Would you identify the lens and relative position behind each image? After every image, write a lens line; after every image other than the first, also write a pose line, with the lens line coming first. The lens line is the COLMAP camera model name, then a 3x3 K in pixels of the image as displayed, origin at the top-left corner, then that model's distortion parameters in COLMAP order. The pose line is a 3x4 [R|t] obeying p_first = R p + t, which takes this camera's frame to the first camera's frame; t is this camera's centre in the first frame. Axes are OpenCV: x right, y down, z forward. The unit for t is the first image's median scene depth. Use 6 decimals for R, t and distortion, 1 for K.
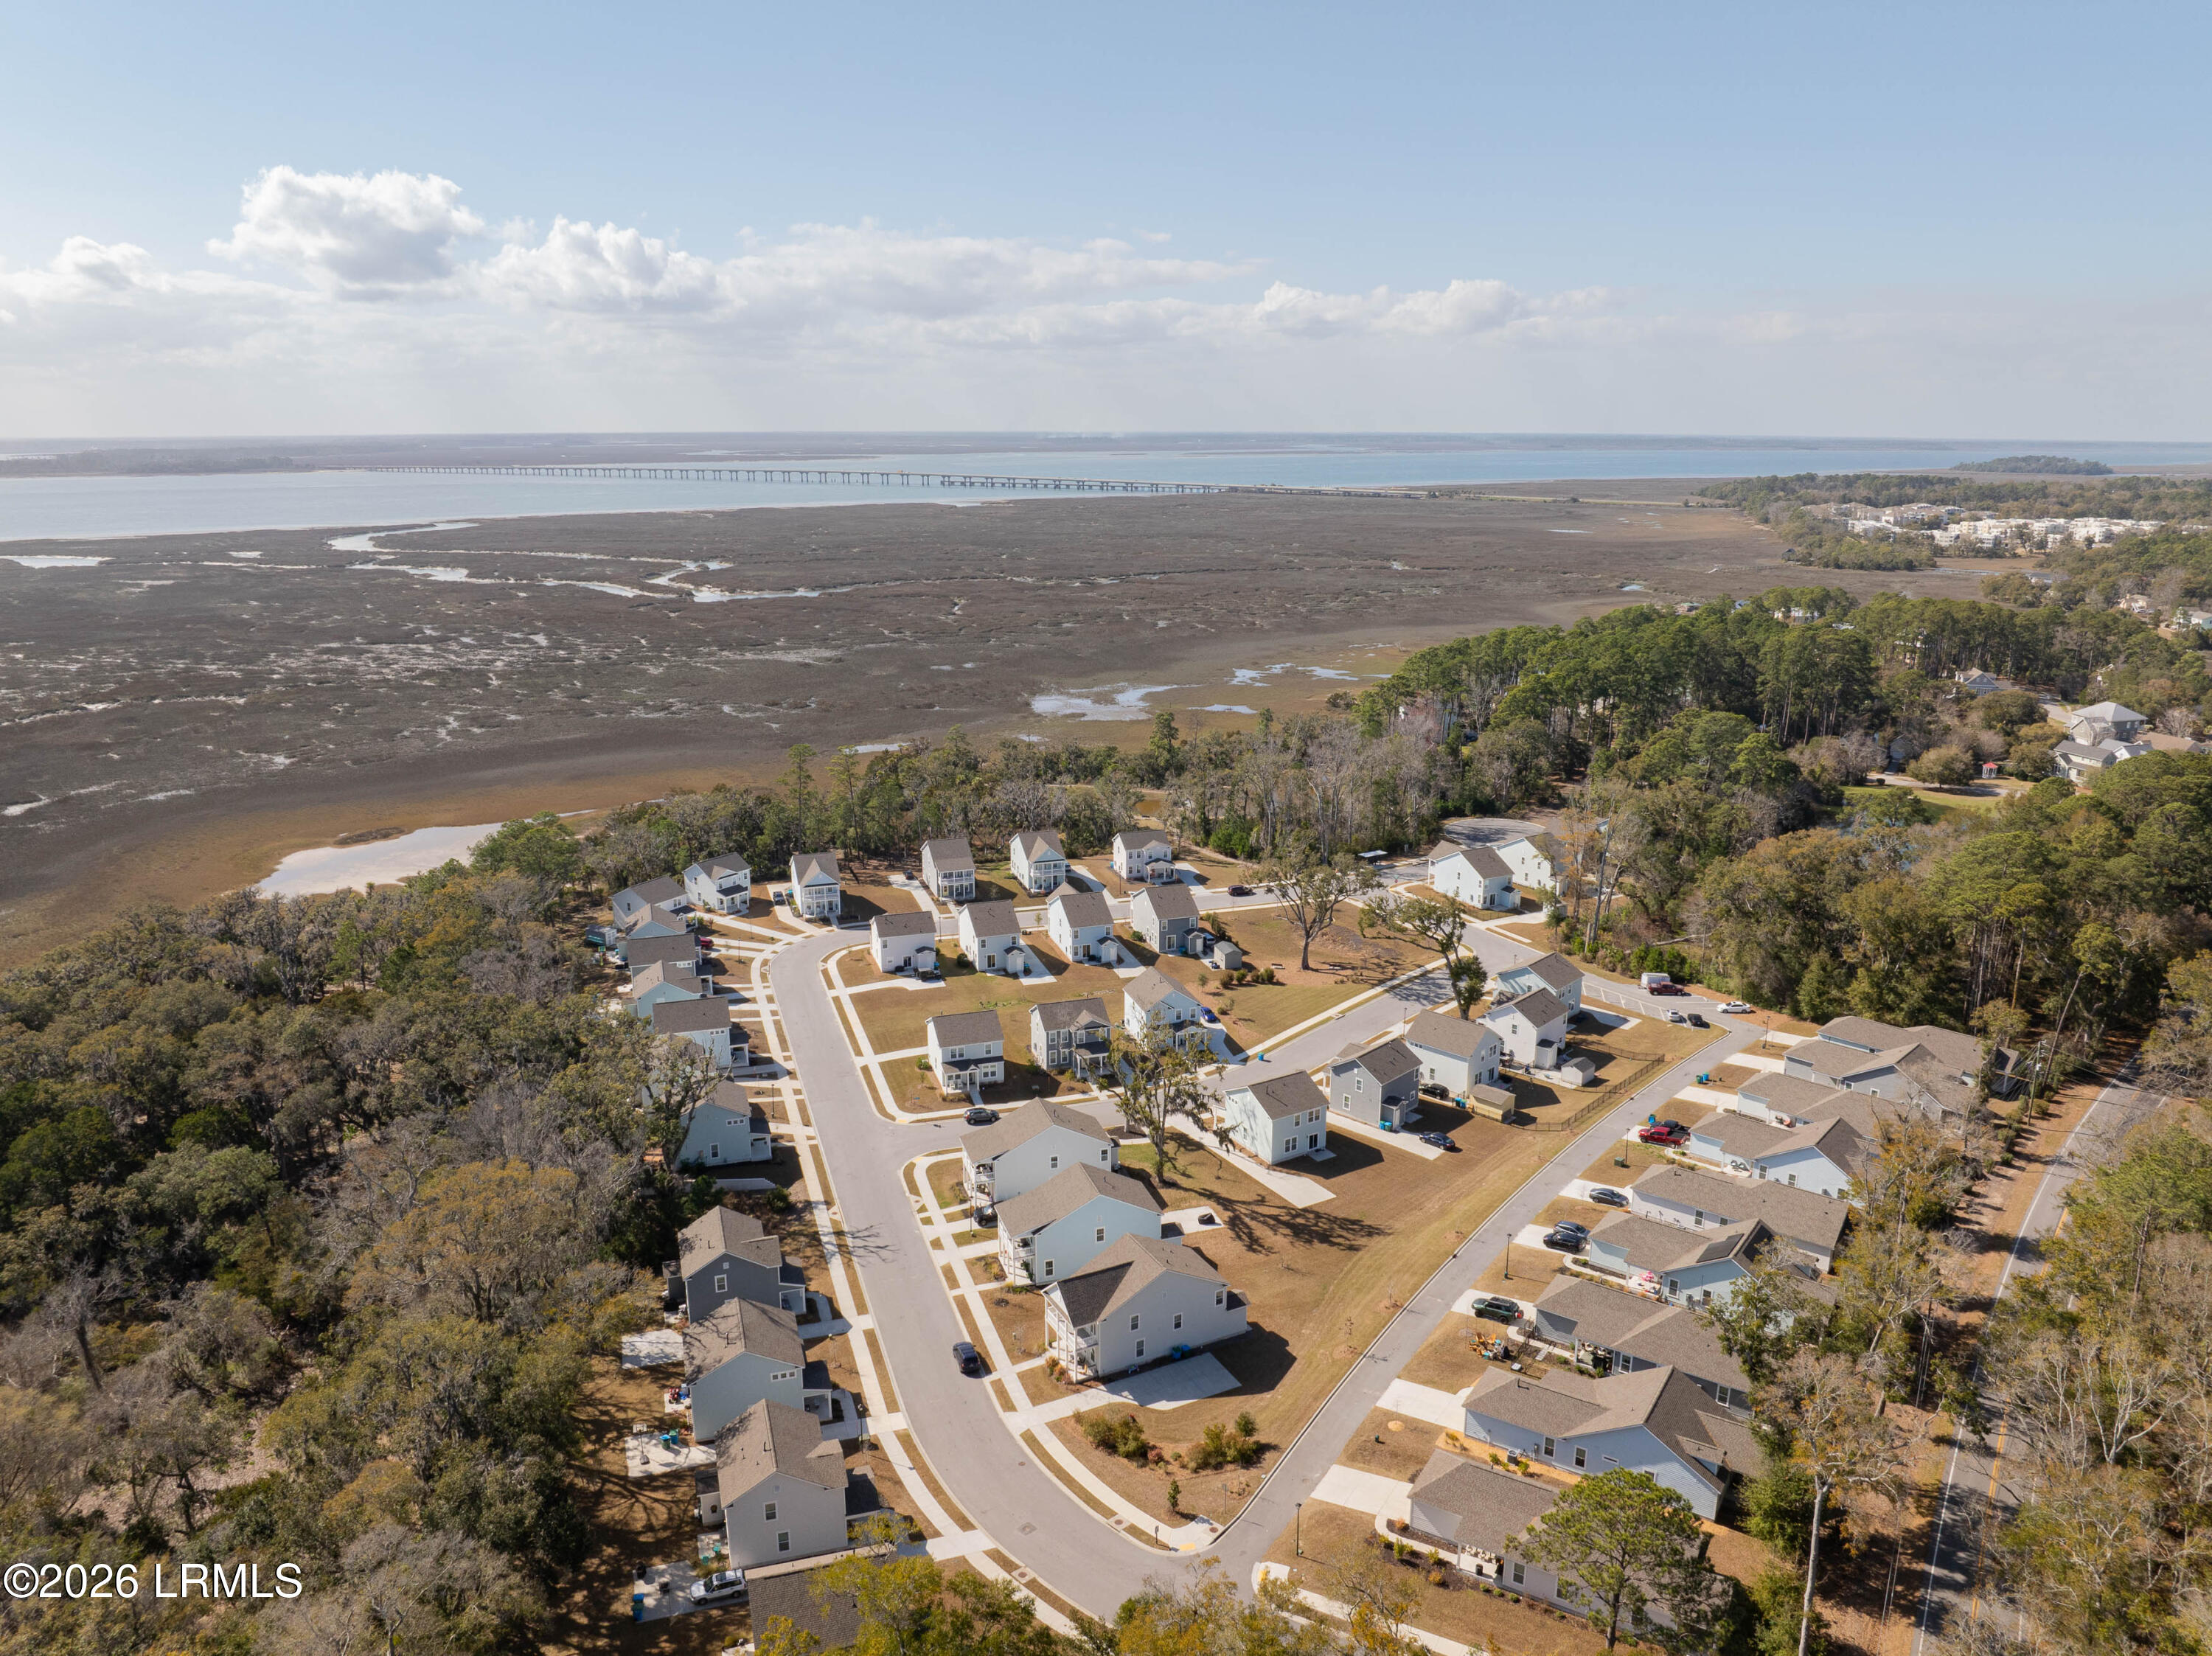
lens RADIAL K [[1553.3, 0, 1118.3], [0, 1553.3, 816.5], [0, 0, 1]] dist [-0.028892, -0.019609]
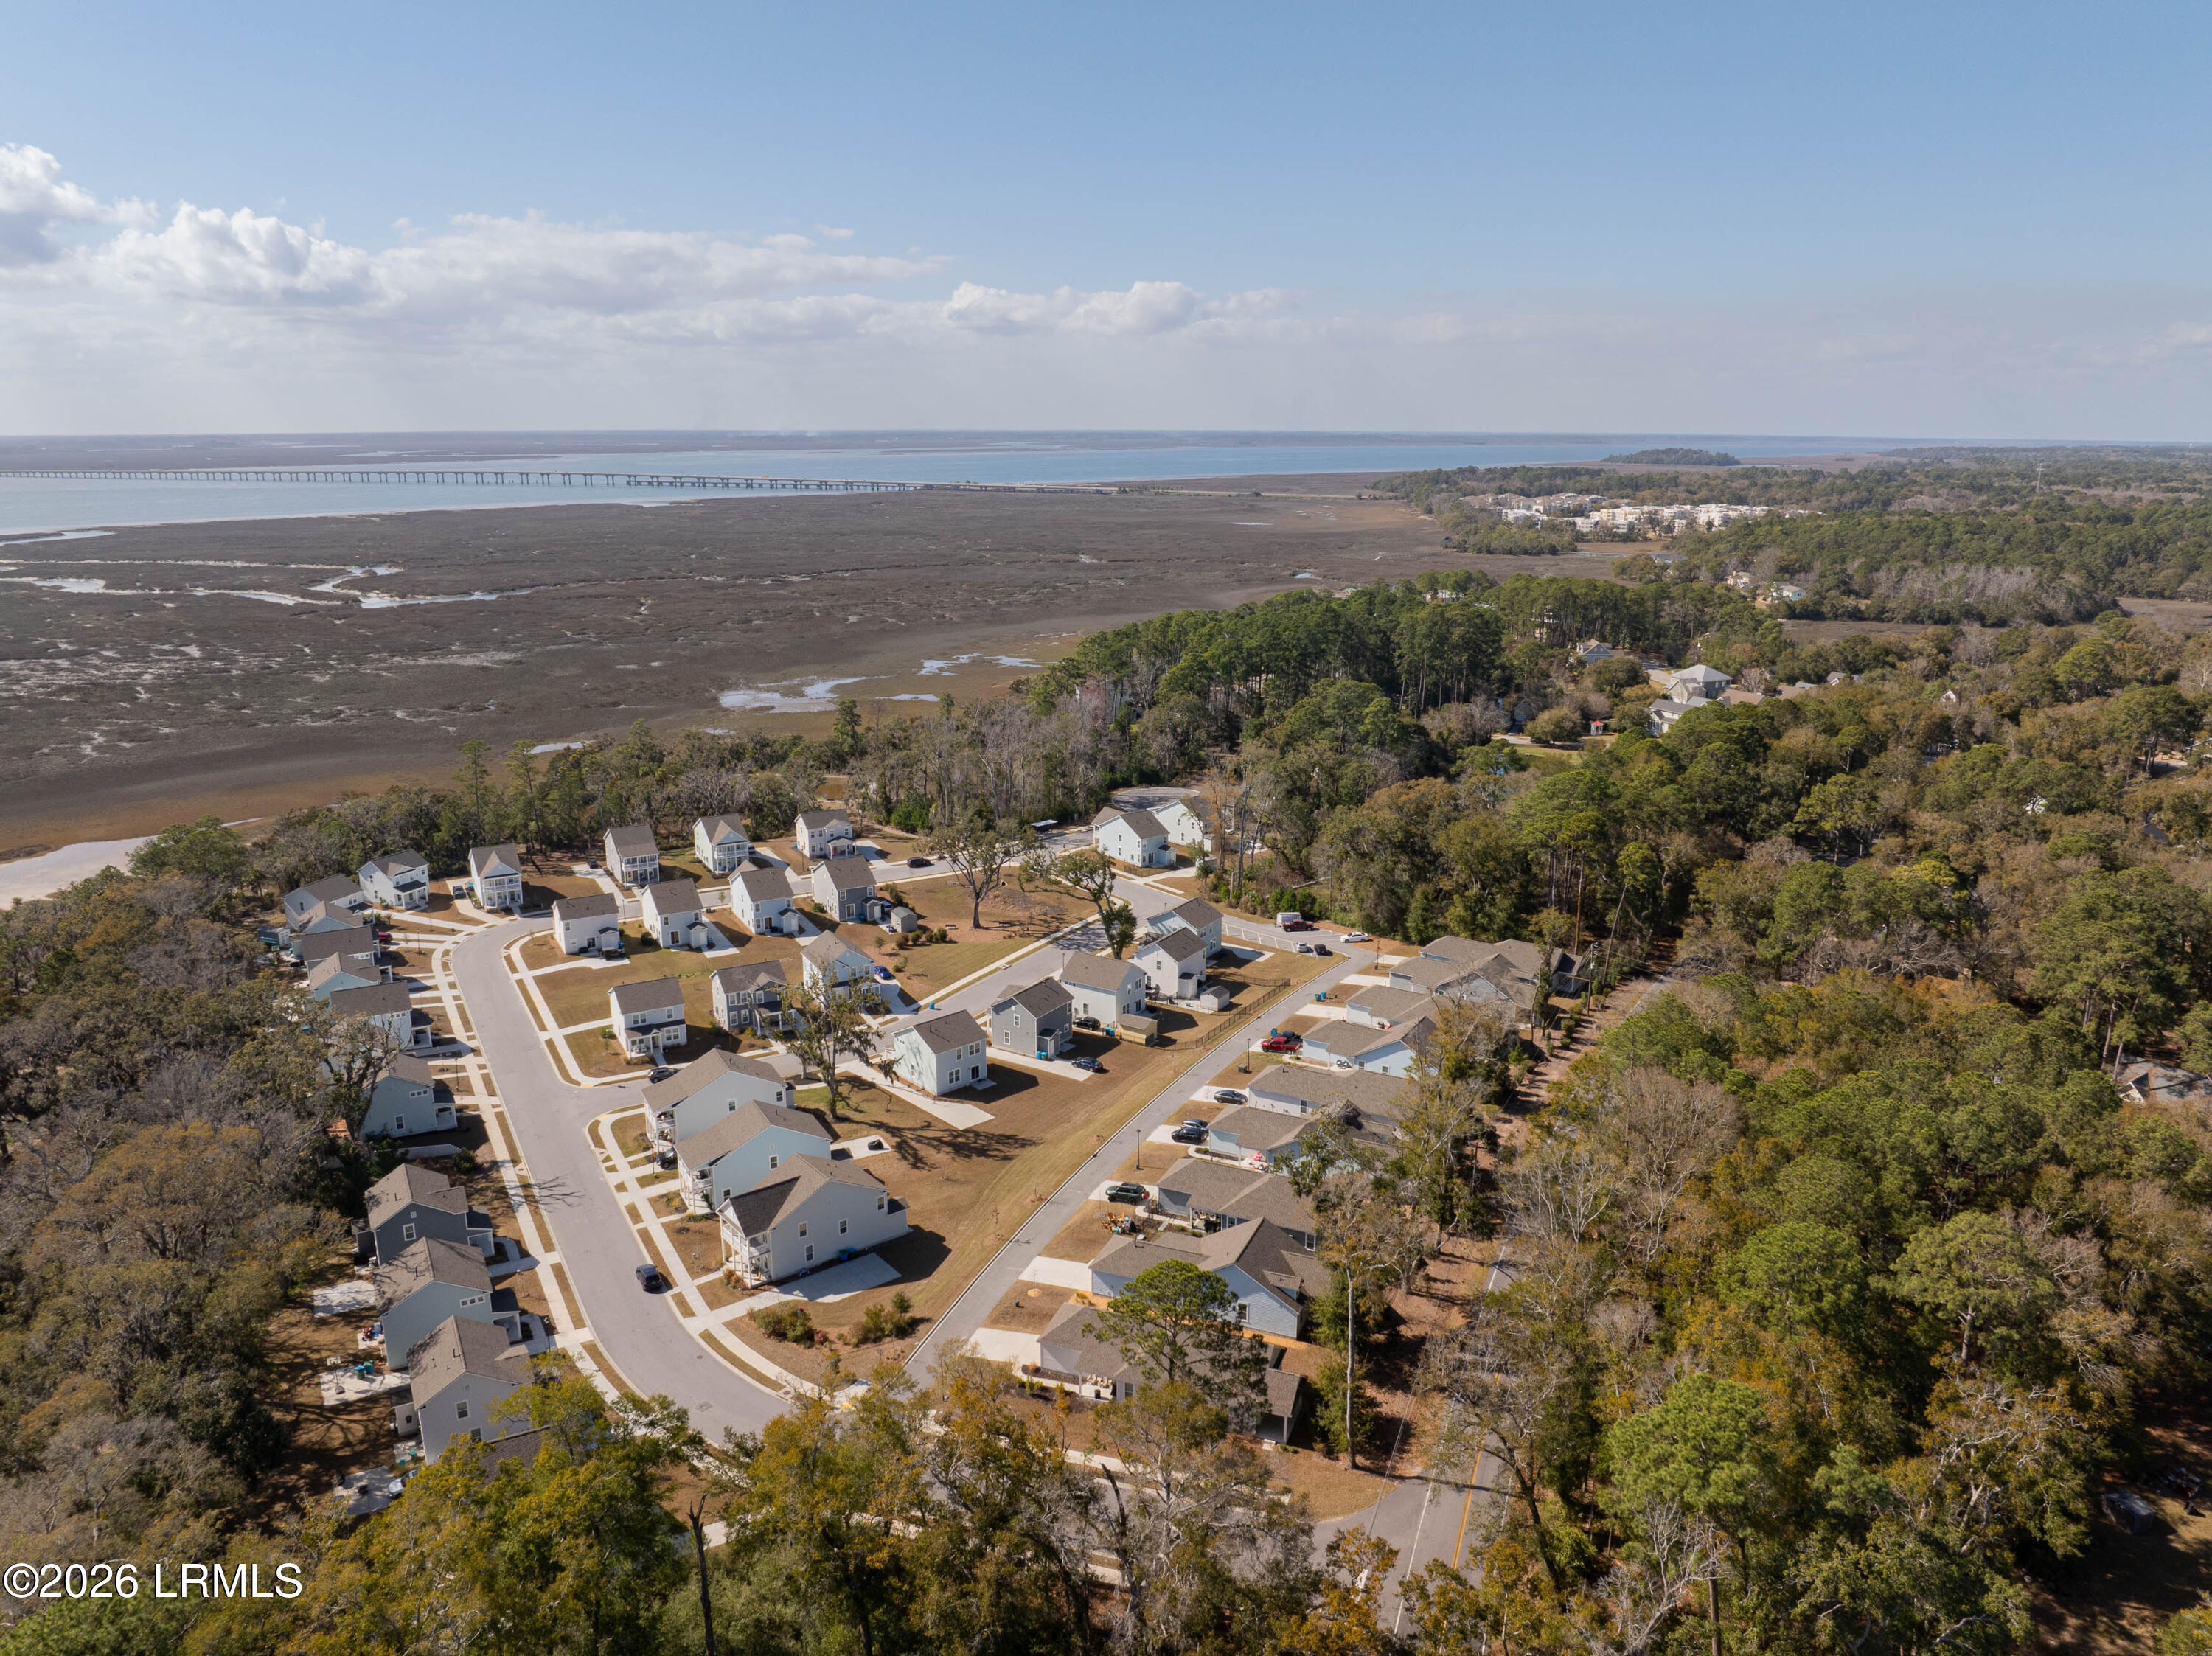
lens RADIAL K [[1552.2, 0, 1116.9], [0, 1552.2, 821.2], [0, 0, 1]] dist [-0.023519, -0.022026]
pose [[0.982529, -0.045555, 0.180450, 0.021459], [0.044770, 0.998962, 0.008427, 0.016700], [-0.180646, -0.000201, 0.983548, -0.063146]]
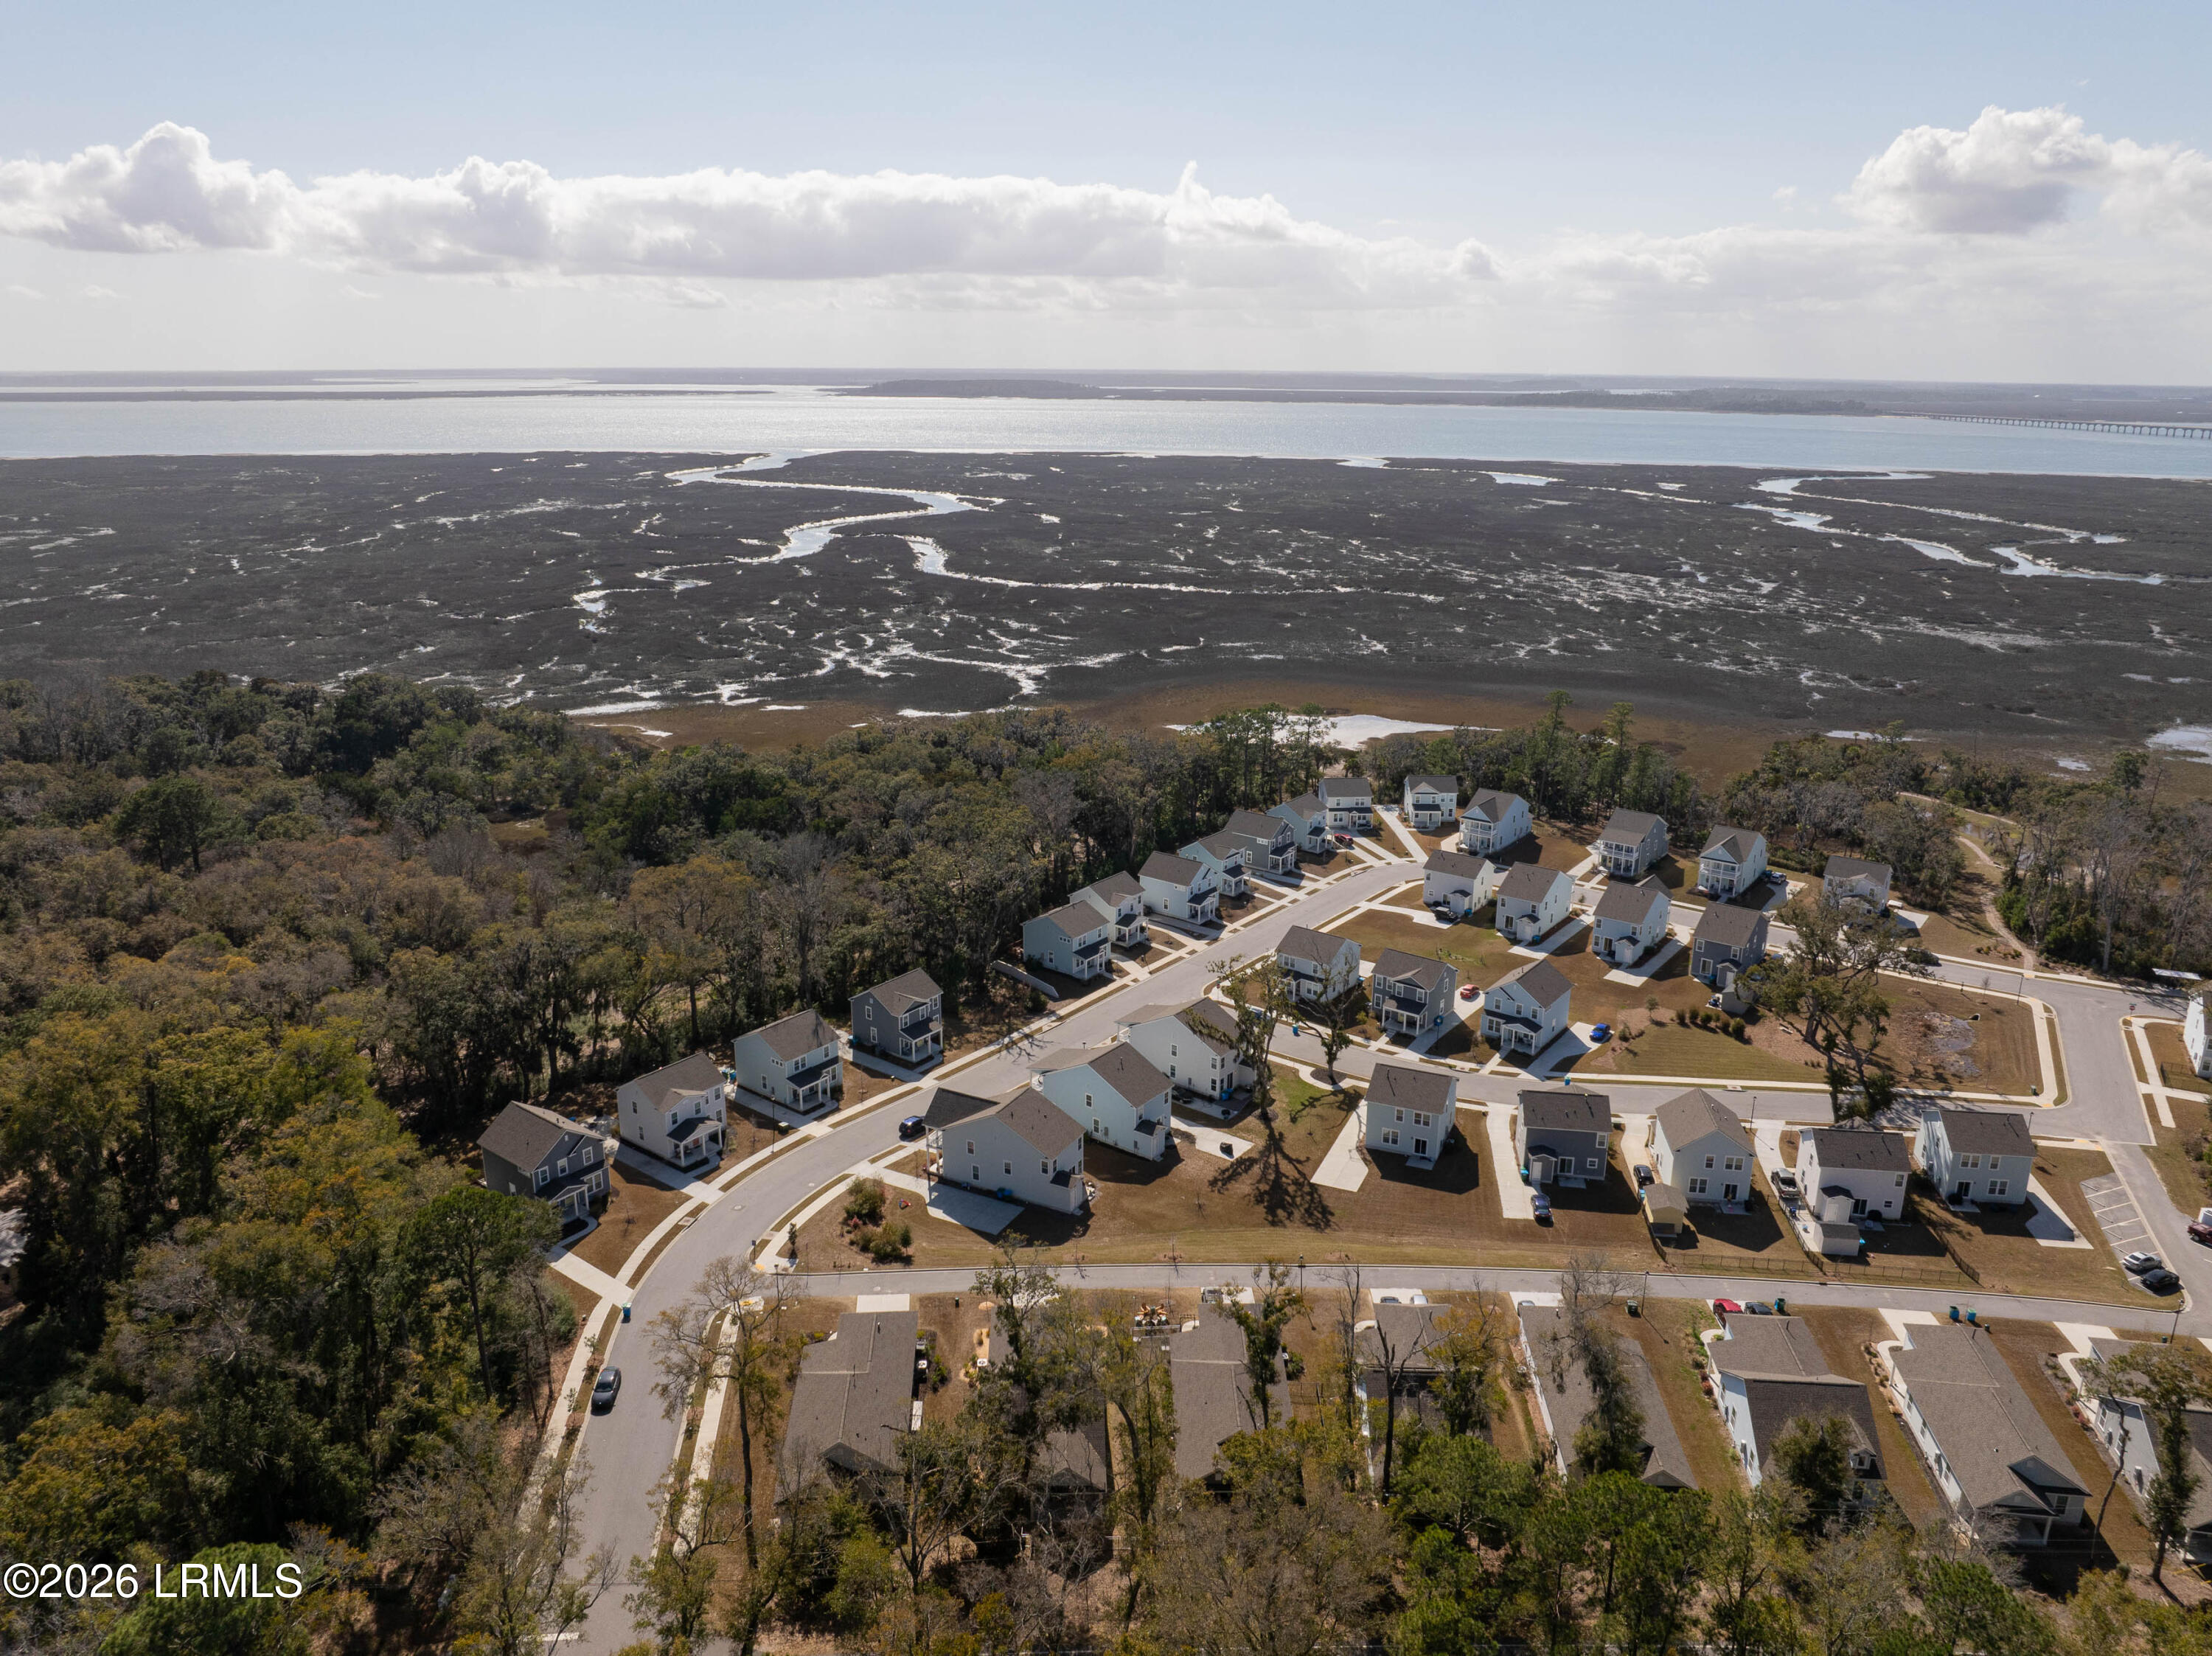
lens RADIAL K [[1553.3, 0, 1118.3], [0, 1553.3, 816.5], [0, 0, 1]] dist [-0.028892, -0.019609]
pose [[0.575806, 0.232231, -0.783911, 0.442500], [-0.206153, 0.969071, 0.135659, -0.044624], [0.791169, 0.083492, 0.605872, 0.173373]]
